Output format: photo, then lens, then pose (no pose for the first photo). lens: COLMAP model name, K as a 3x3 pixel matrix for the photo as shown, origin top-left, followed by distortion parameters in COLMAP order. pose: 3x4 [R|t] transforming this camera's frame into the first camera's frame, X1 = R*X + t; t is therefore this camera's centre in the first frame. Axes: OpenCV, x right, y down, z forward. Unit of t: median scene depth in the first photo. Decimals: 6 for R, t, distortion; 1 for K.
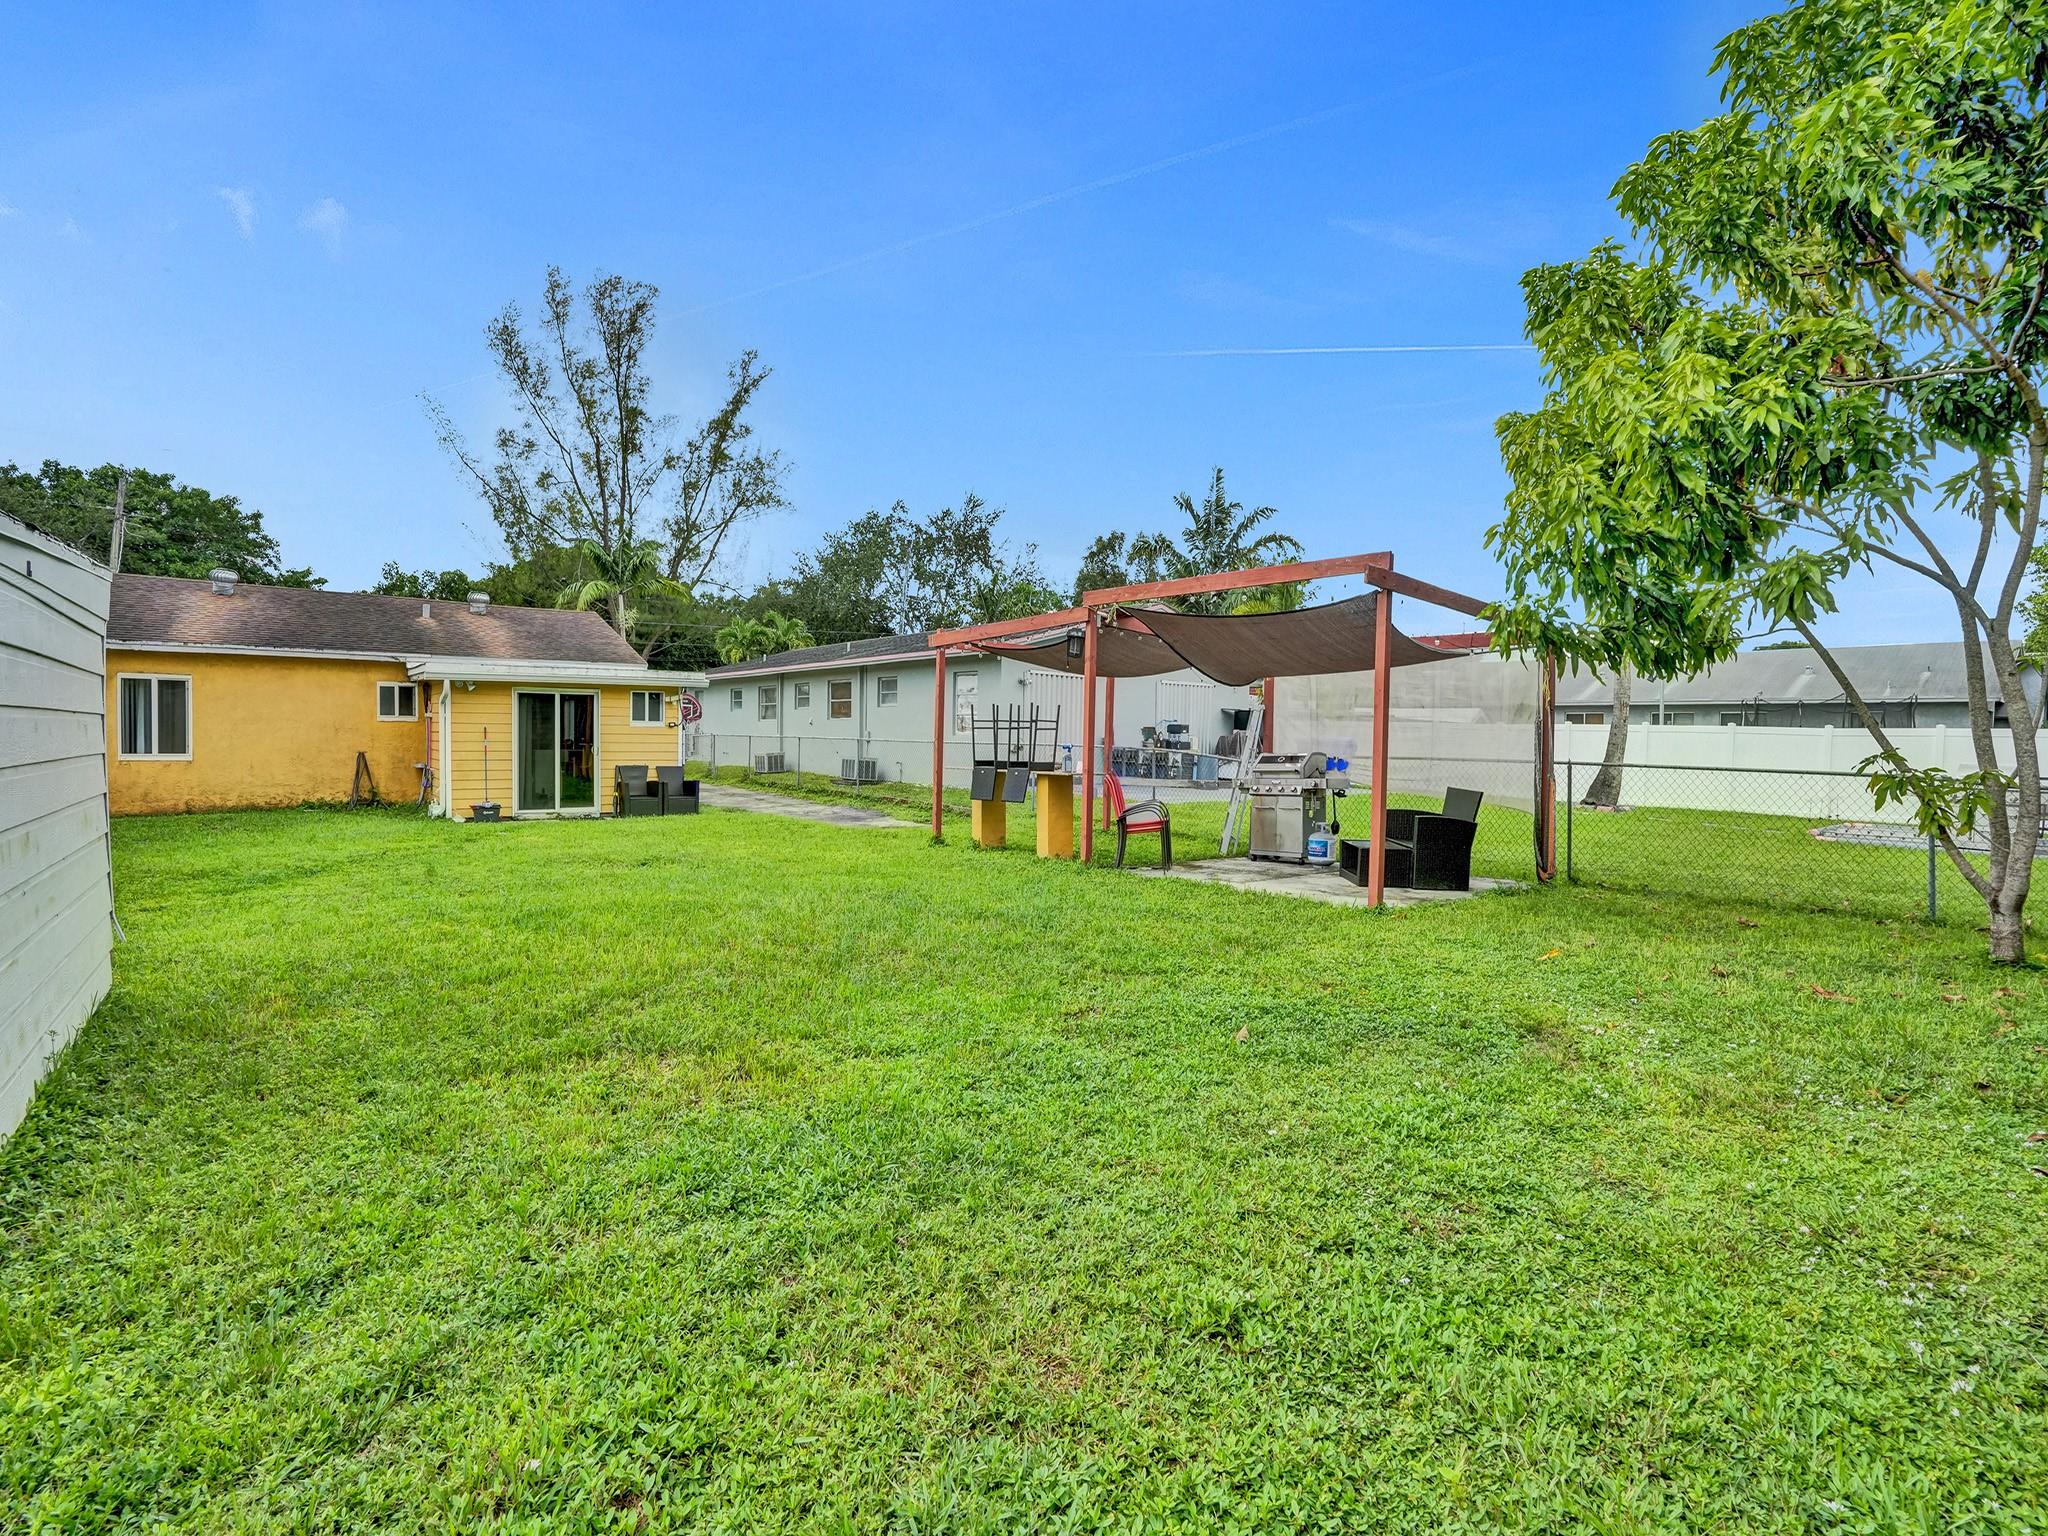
lens RADIAL K [[972.1, 0, 1034.3], [0, 972.1, 755.4], [0, 0, 1]] dist [-0.050582, 0.027880]
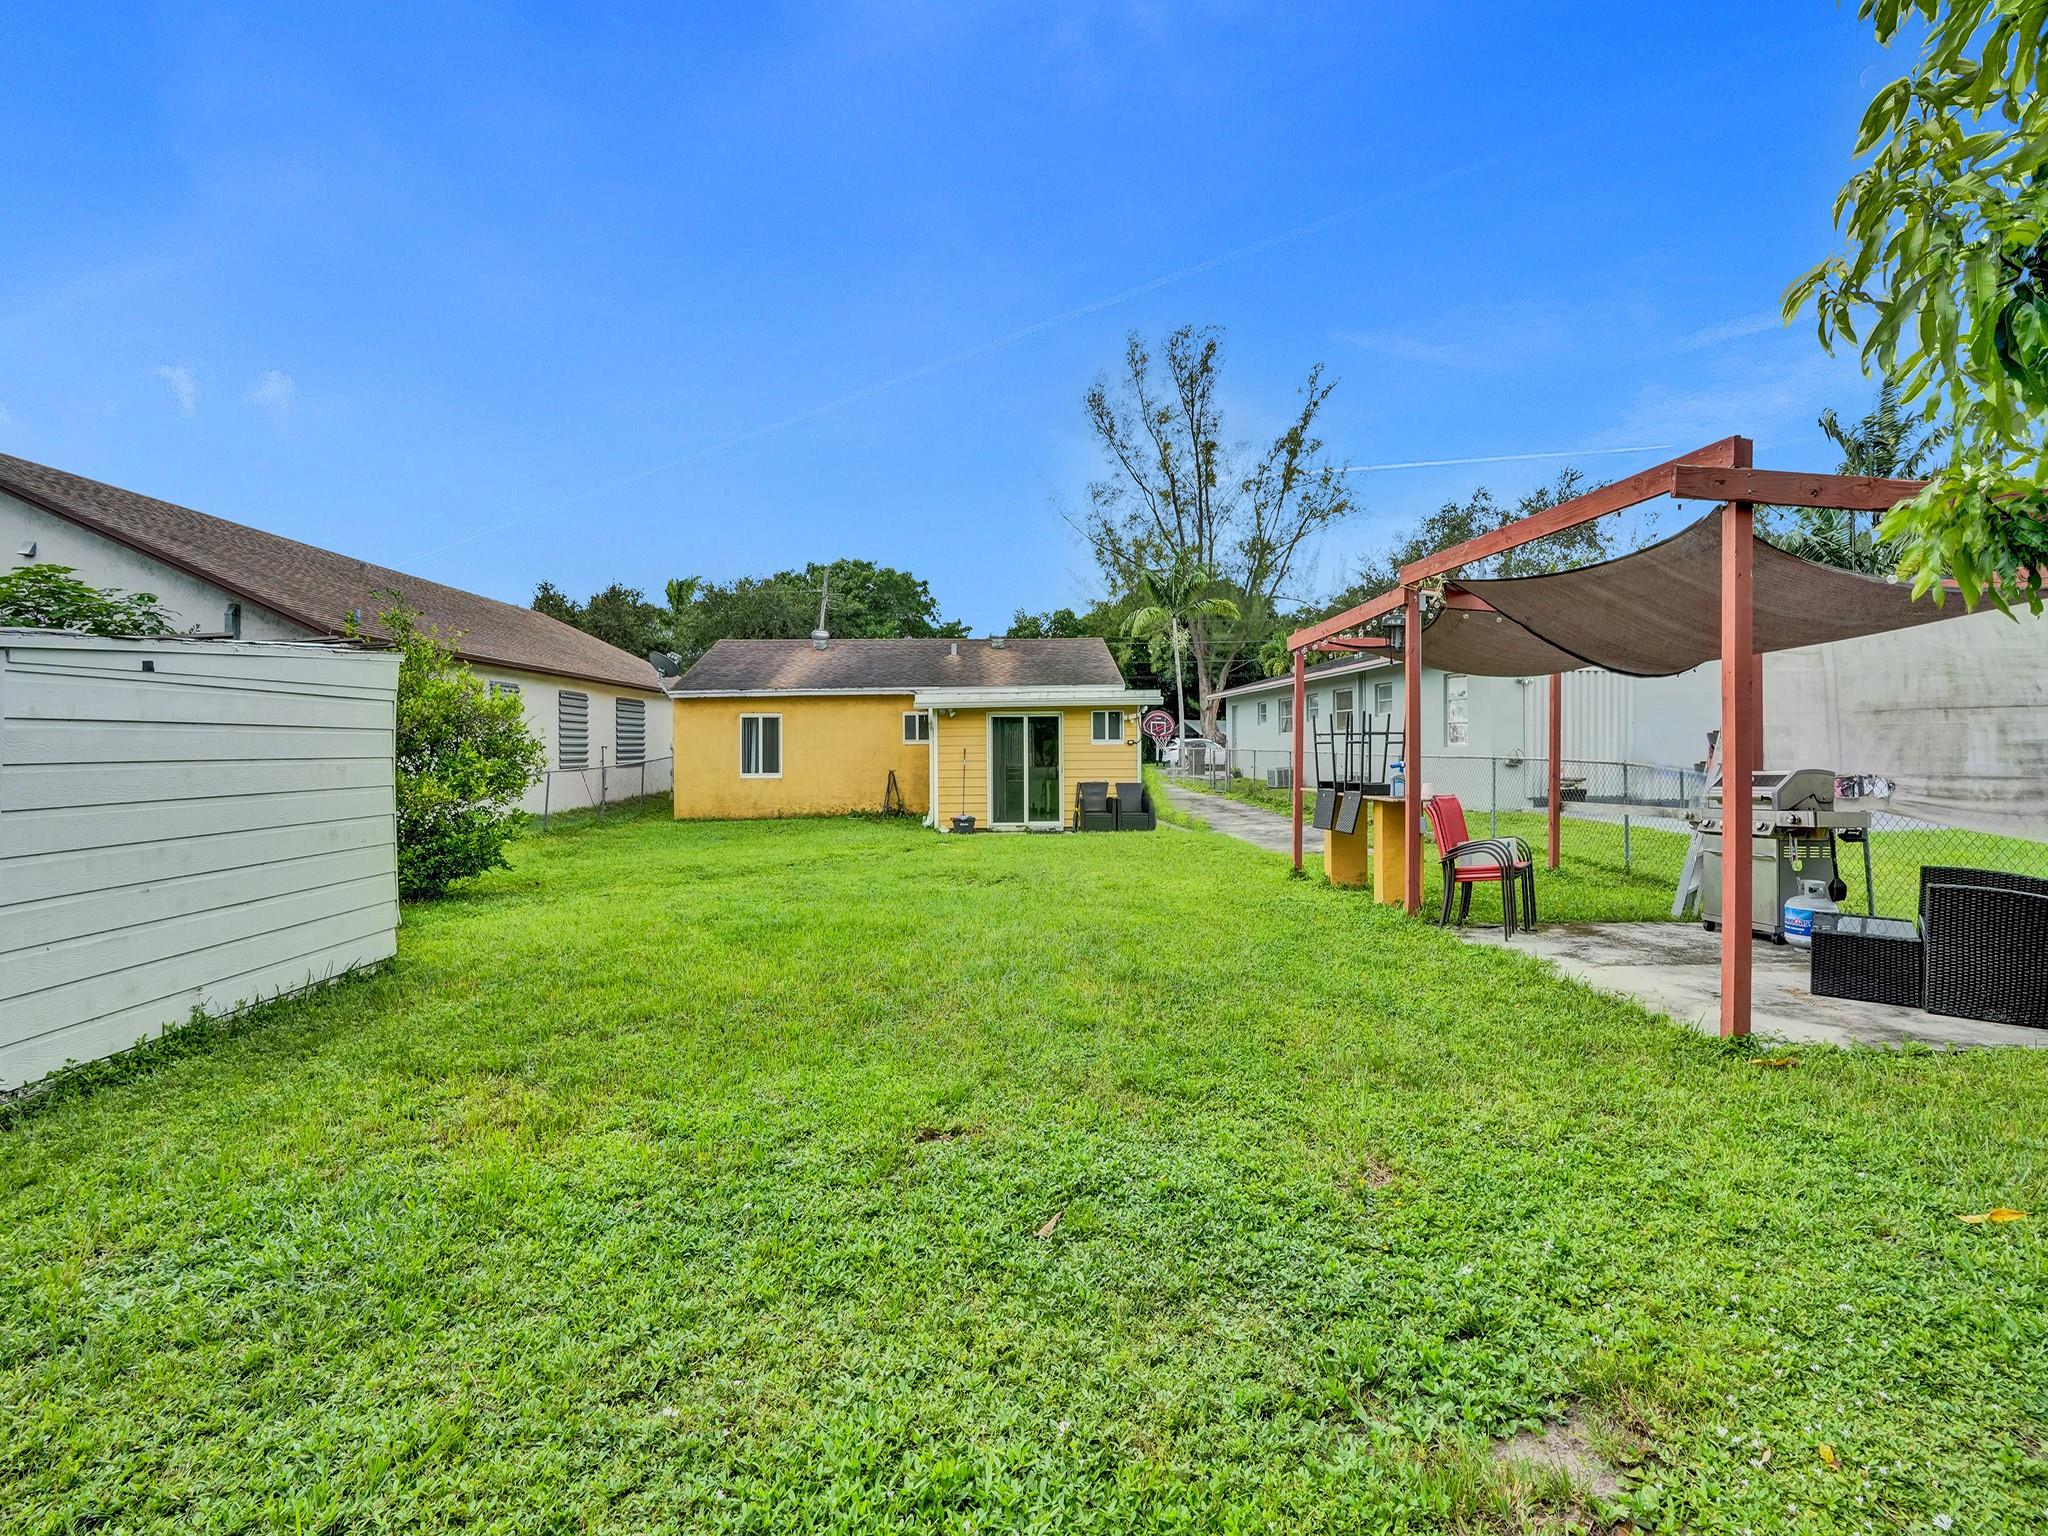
lens RADIAL K [[967.0, 0, 1019.5], [0, 967.0, 744.1], [0, 0, 1]] dist [-0.083863, 0.052696]
pose [[0.805864, -0.020284, -0.591754, 0.102393], [0.006095, 0.999644, -0.025965, -0.003178], [0.592070, 0.017318, 0.805701, 0.081815]]
